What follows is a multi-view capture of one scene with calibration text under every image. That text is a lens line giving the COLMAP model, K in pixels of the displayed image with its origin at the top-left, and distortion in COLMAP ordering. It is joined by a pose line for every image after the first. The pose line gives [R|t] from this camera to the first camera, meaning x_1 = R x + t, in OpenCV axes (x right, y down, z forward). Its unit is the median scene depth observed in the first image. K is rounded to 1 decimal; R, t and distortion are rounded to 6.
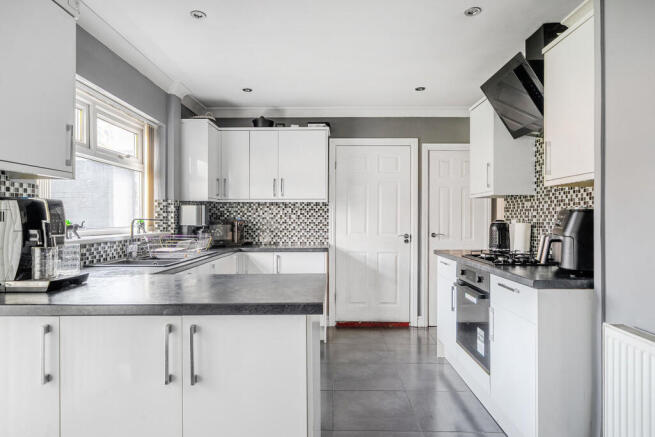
lens RADIAL K [[379.1, 0, 322.5], [0, 379.1, 219.6], [0, 0, 1]] dist [-0.002955, -0.000645]
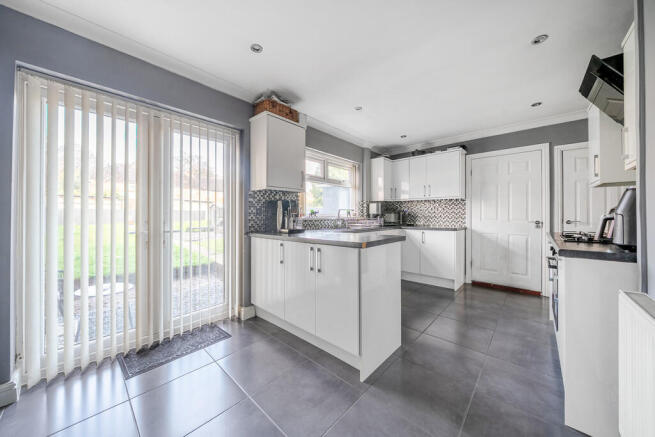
lens RADIAL K [[223.5, 0, 325.8], [0, 223.5, 213.8], [0, 0, 1]] dist [-0.002855, -0.000003]
pose [[0.756093, -0.004041, -0.654452, 0.197810], [-0.000096, 0.999980, -0.006285, 0.021712], [0.654465, 0.004815, 0.756077, -0.015358]]
